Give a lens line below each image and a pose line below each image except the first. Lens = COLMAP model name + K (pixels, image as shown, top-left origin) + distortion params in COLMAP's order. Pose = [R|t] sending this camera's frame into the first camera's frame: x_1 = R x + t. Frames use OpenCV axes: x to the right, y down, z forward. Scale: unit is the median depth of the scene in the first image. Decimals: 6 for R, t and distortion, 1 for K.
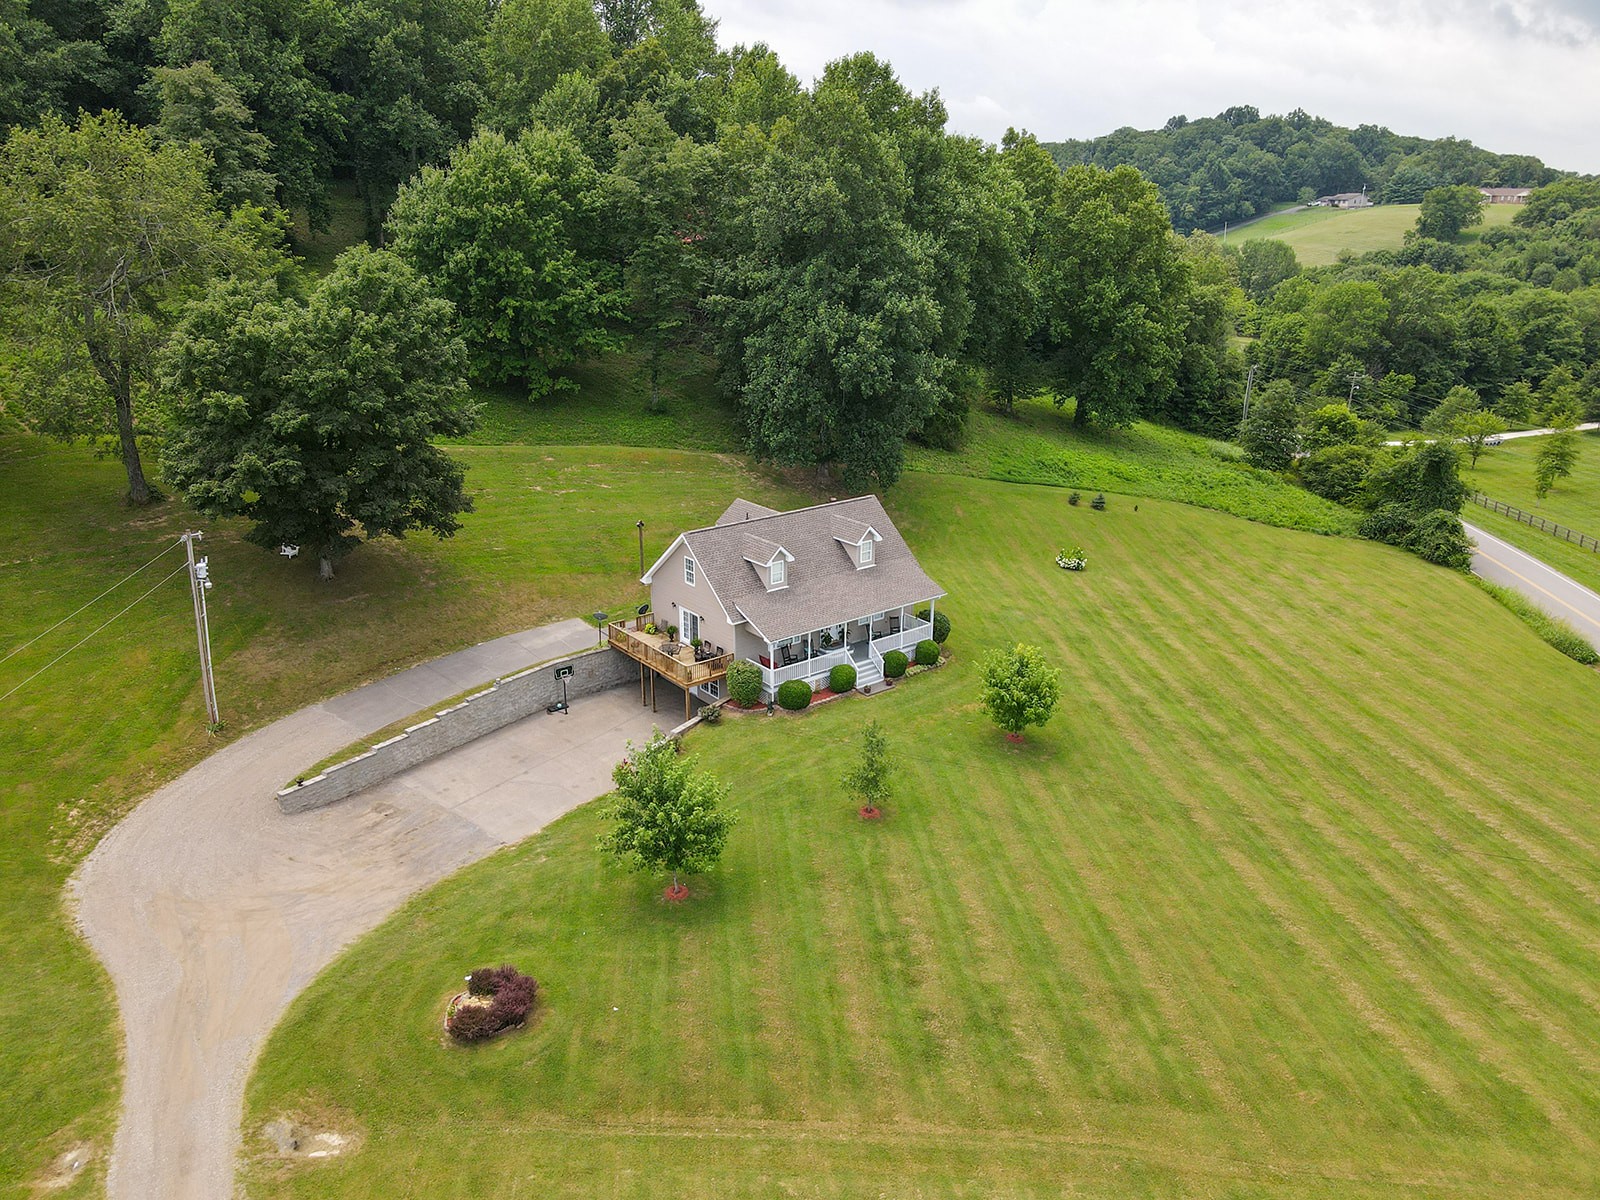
lens RADIAL K [[1174.5, 0, 796.8], [0, 1174.5, 599.8], [0, 0, 1]] dist [-0.006208, 0.044708]
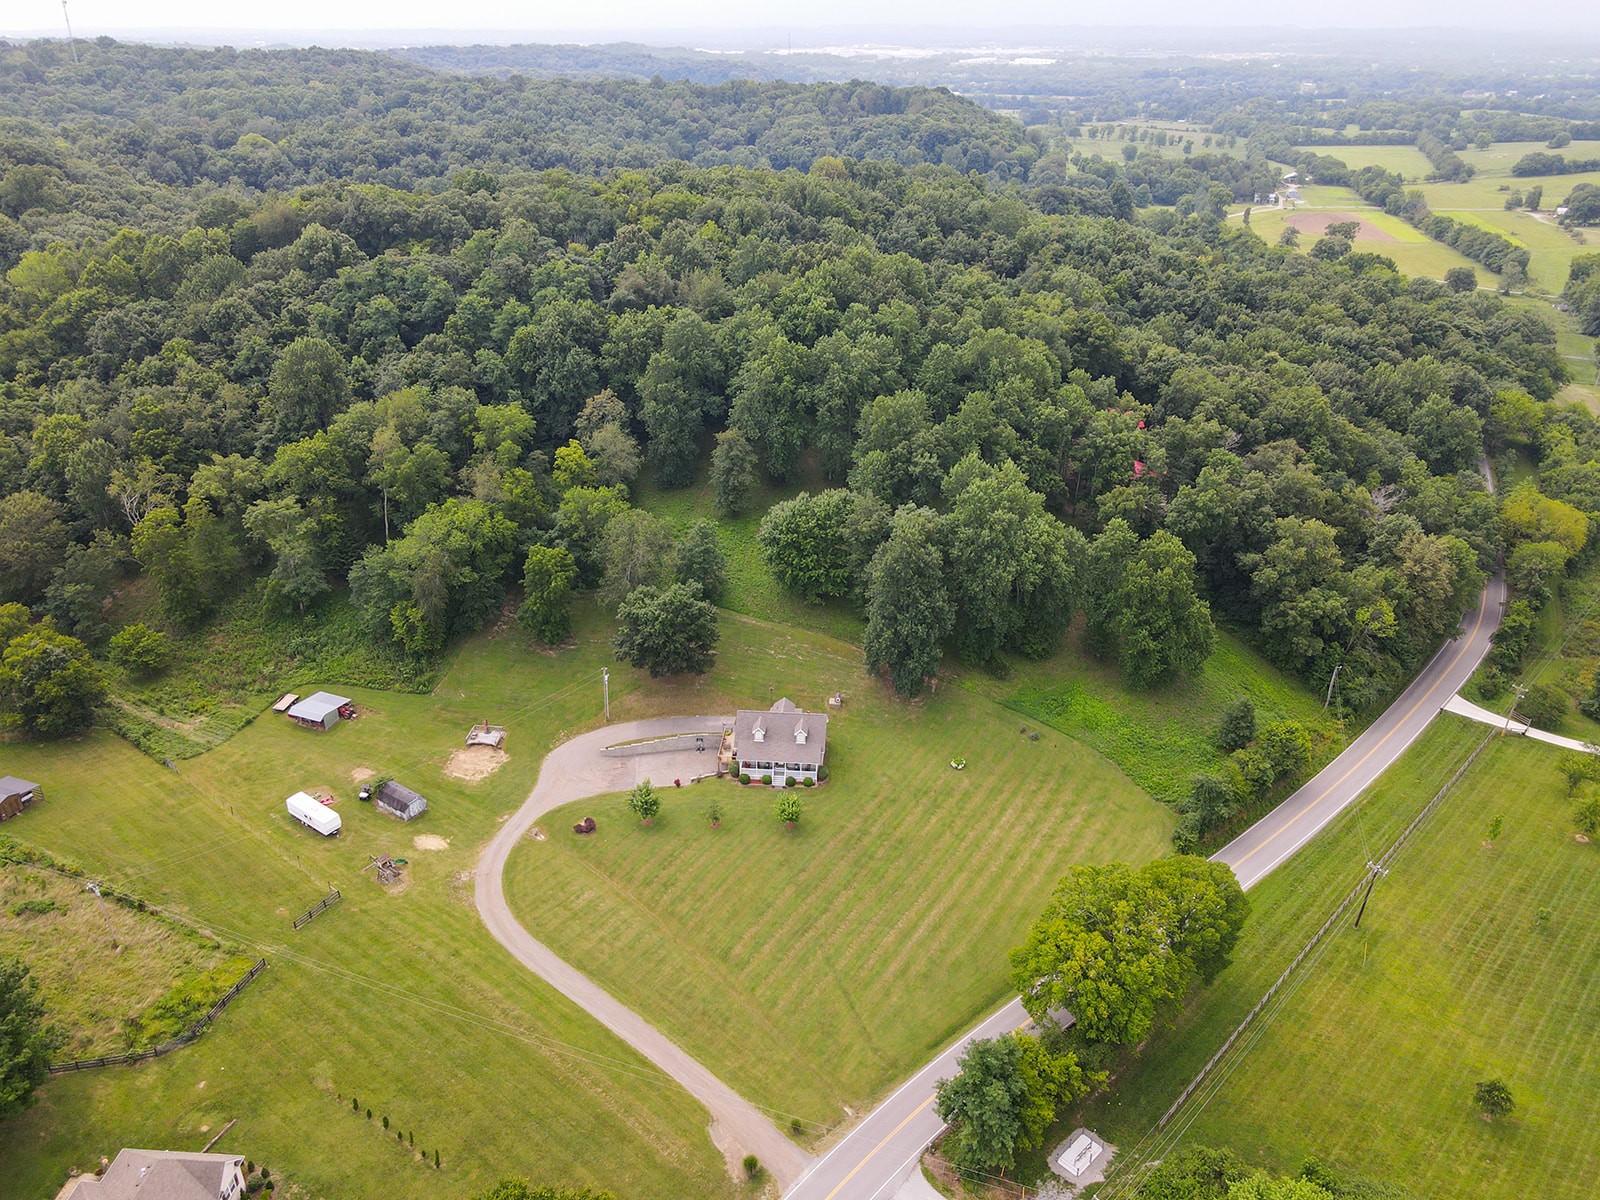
lens RADIAL K [[1174.5, 0, 796.8], [0, 1174.5, 599.8], [0, 0, 1]] dist [-0.006208, 0.044708]
pose [[0.730661, 0.302625, -0.612007, 1.543720], [-0.223538, 0.953027, 0.204376, -0.856362], [0.645108, -0.012523, 0.763988, -1.001443]]
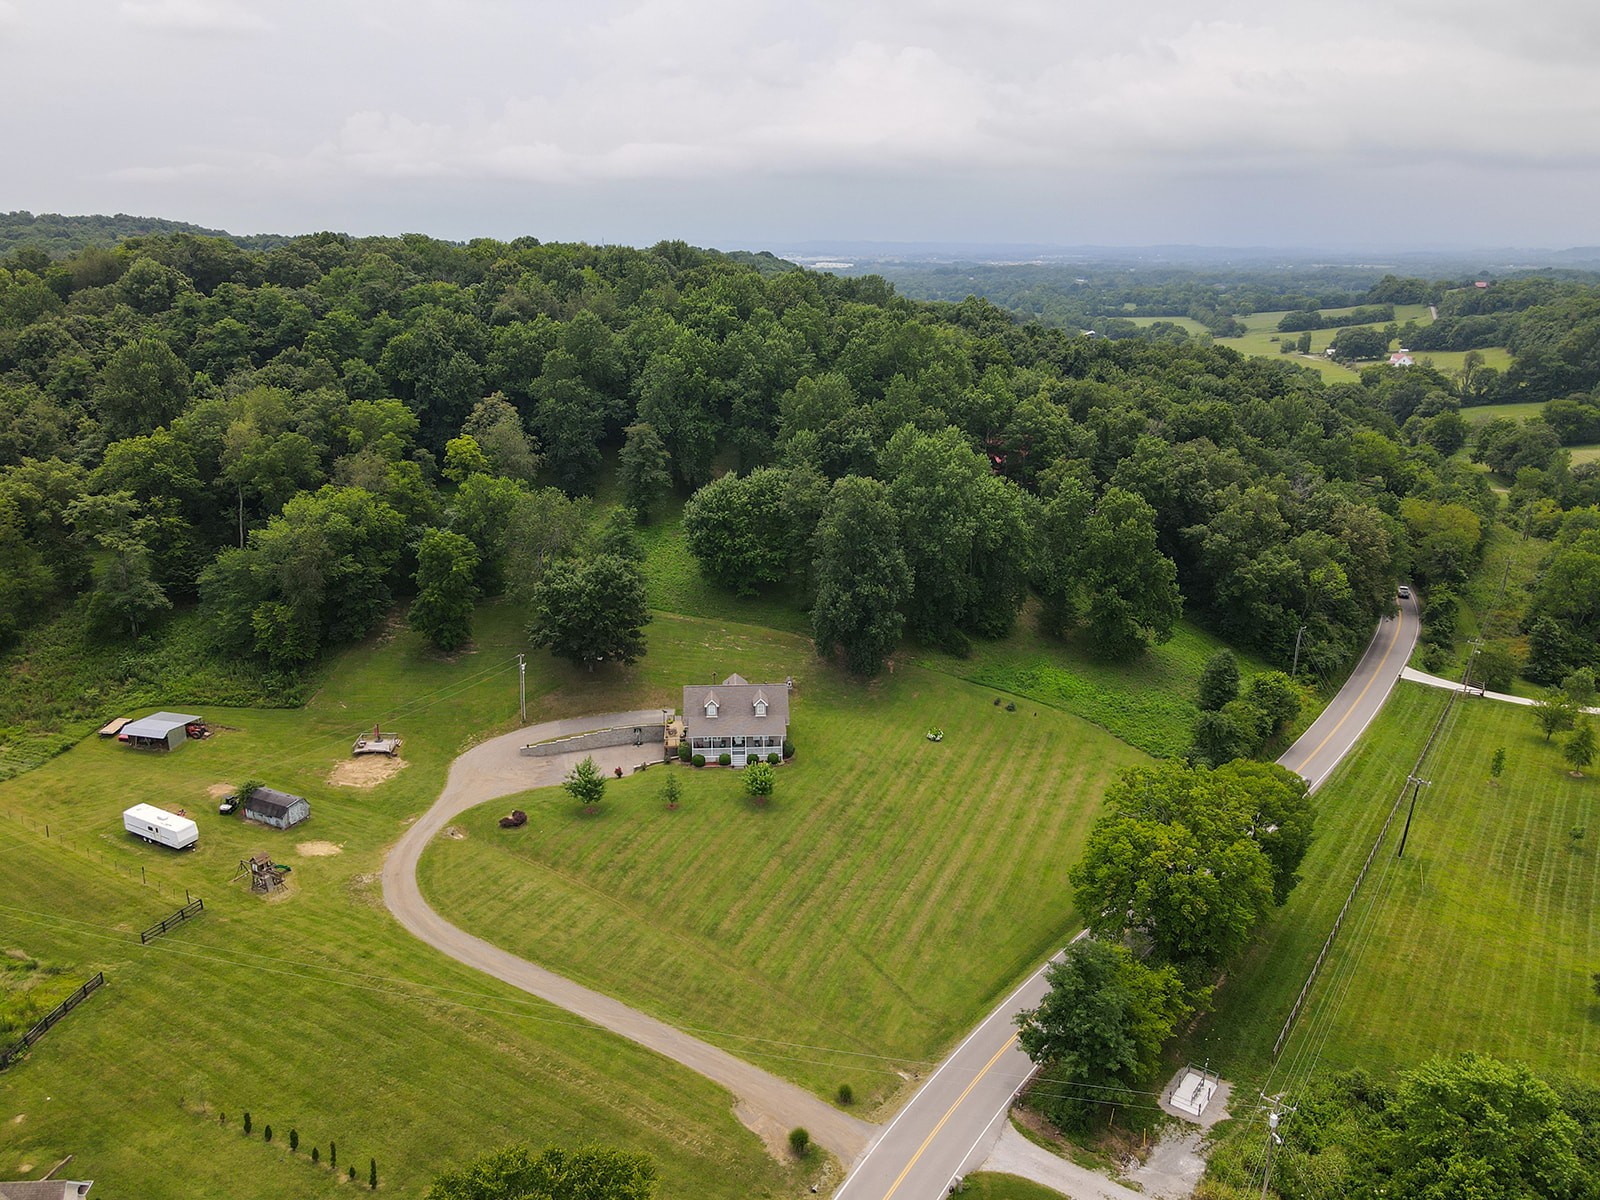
lens RADIAL K [[1174.5, 0, 796.8], [0, 1174.5, 599.8], [0, 0, 1]] dist [-0.006208, 0.044708]
pose [[0.827448, 0.168956, -0.535521, 1.280952], [-0.187944, 0.981988, 0.019418, -0.301564], [0.529156, 0.084581, 0.844298, -0.897606]]
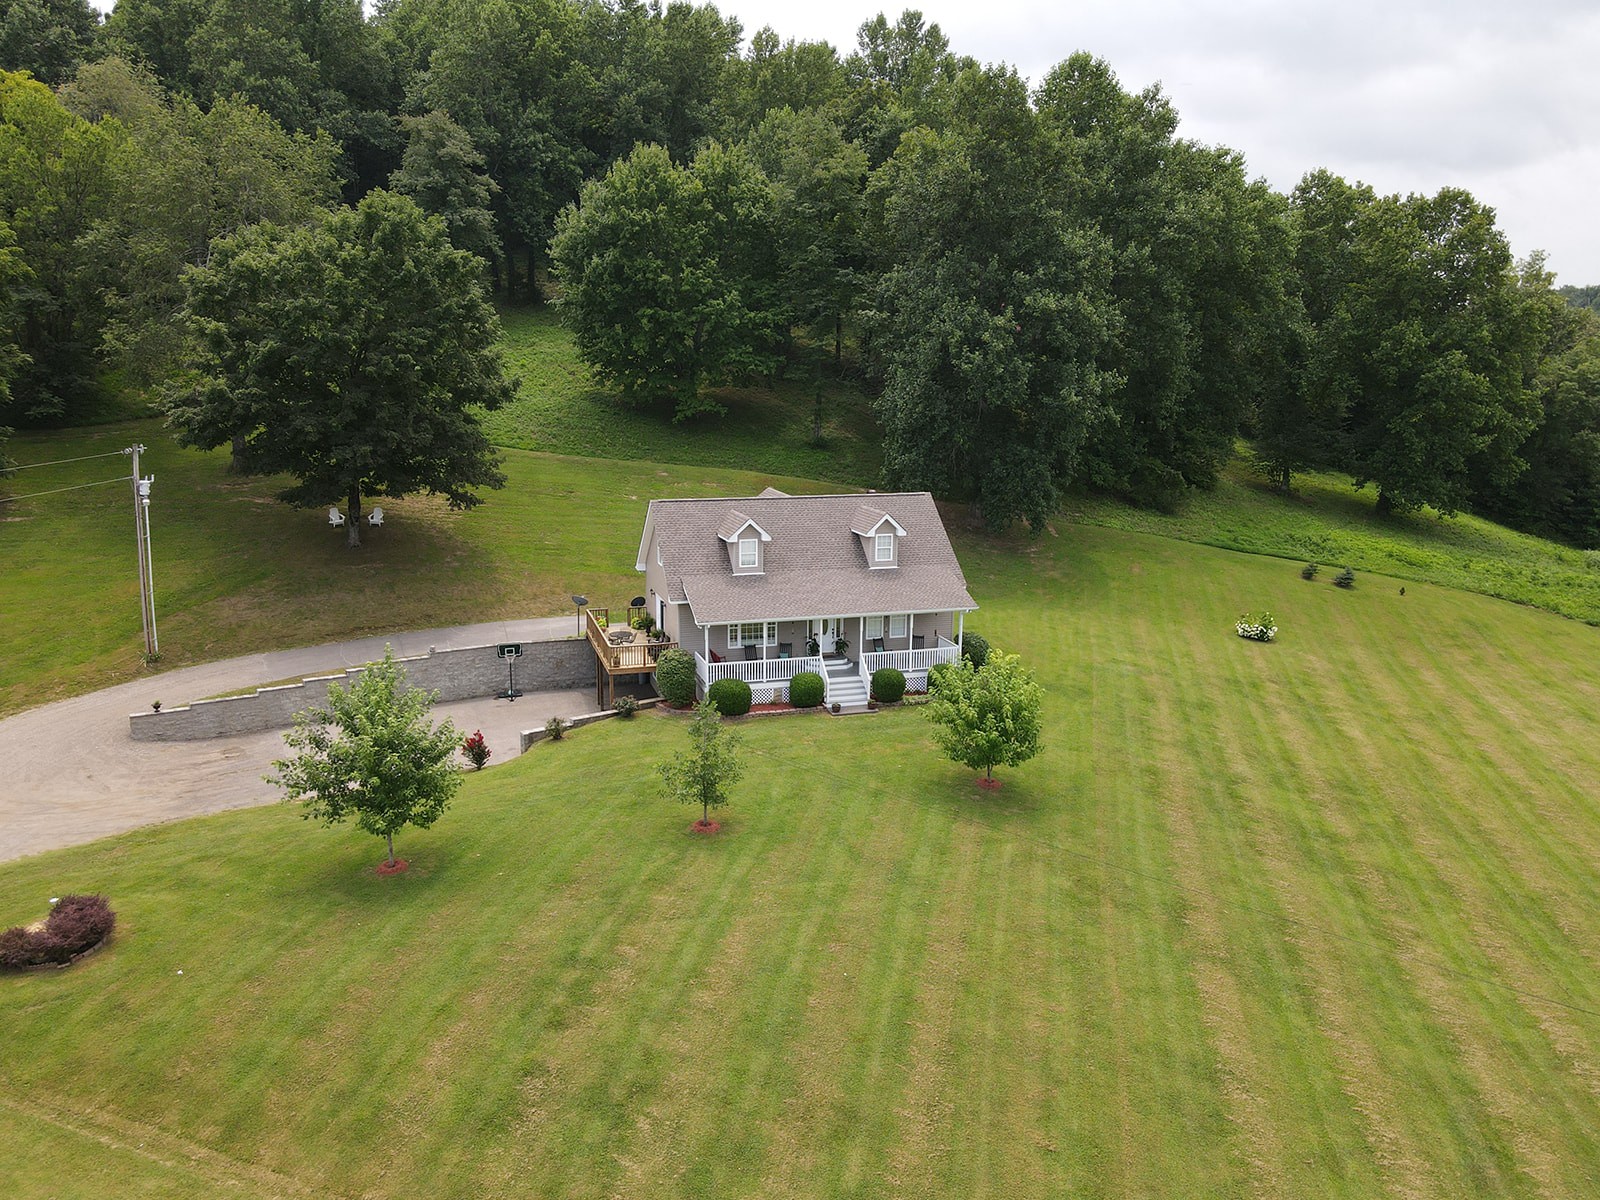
lens RADIAL K [[1174.5, 0, 796.8], [0, 1174.5, 599.8], [0, 0, 1]] dist [-0.006208, 0.044708]
pose [[0.931932, 0.074886, -0.354817, 0.283548], [-0.122909, 0.985759, -0.114773, 0.090878], [0.341169, 0.150571, 0.927864, 0.238448]]
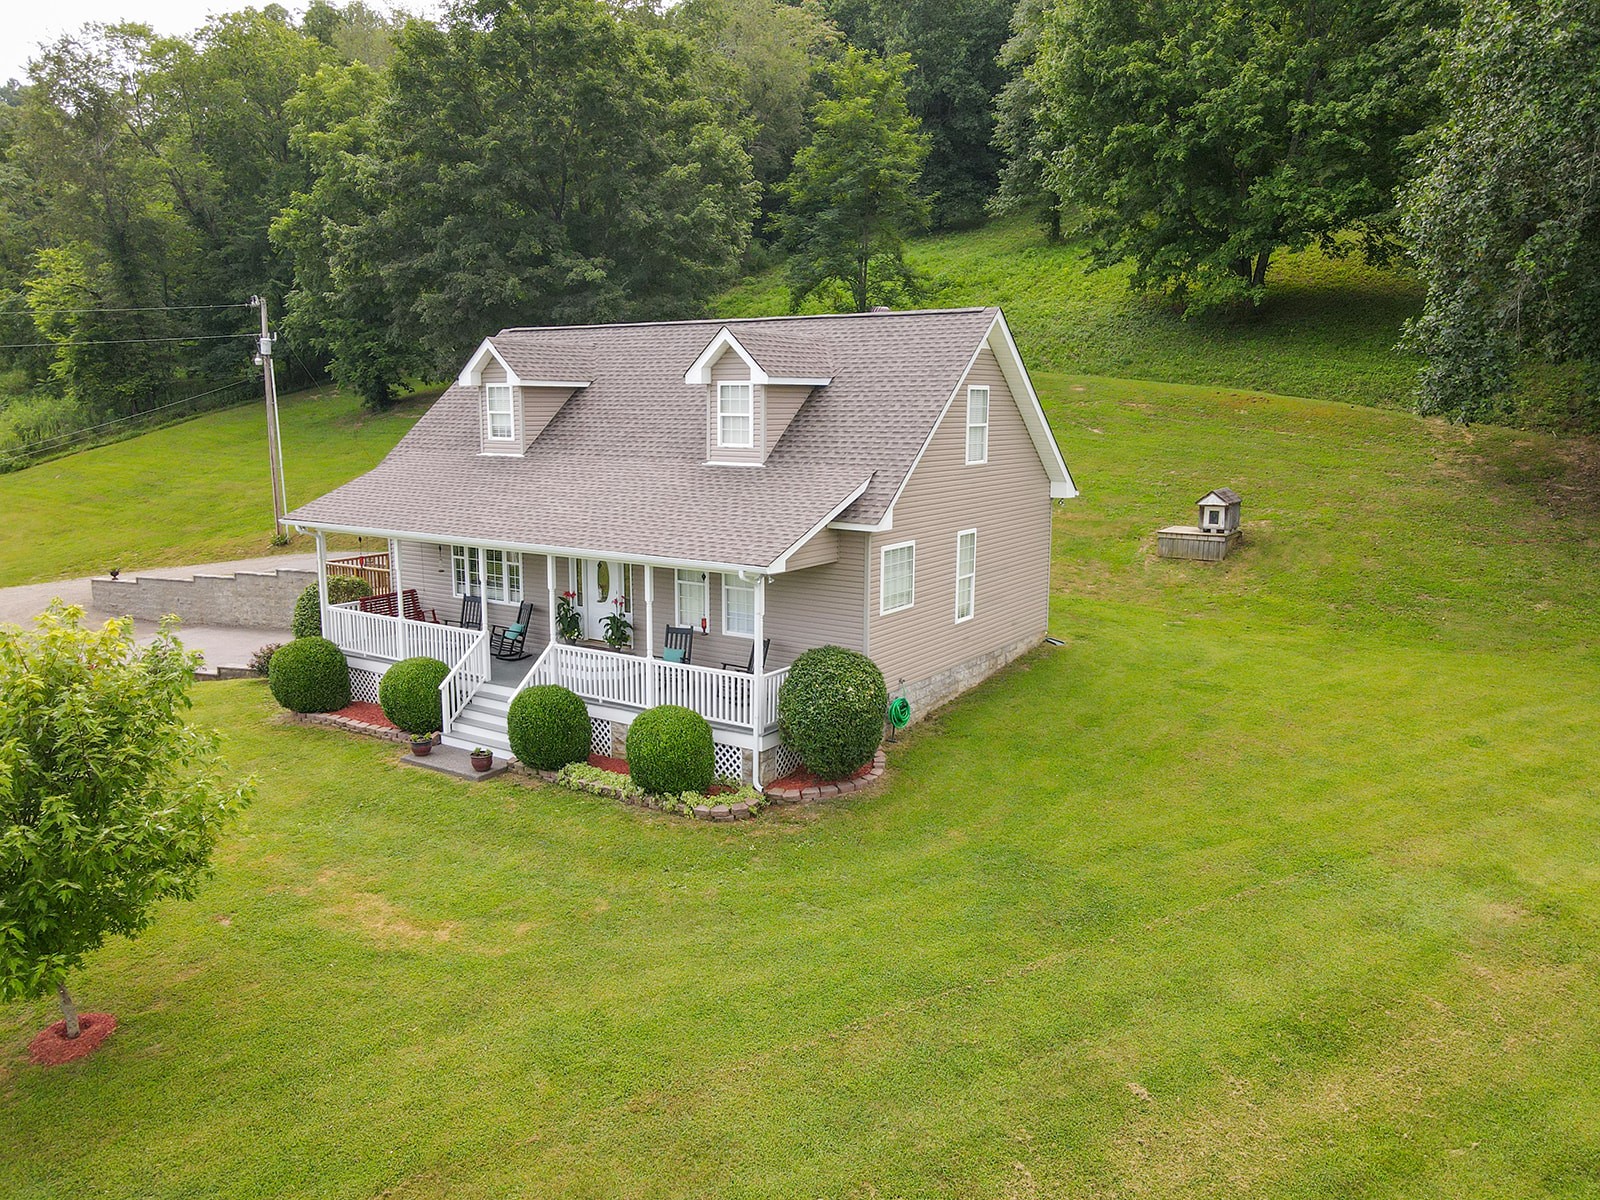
lens RADIAL K [[1174.5, 0, 796.8], [0, 1174.5, 599.8], [0, 0, 1]] dist [-0.006208, 0.044708]
pose [[0.310134, 0.158698, -0.937354, 0.374355], [-0.313270, 0.947961, 0.056845, -0.015649], [0.897596, 0.276015, 0.343710, 0.896317]]
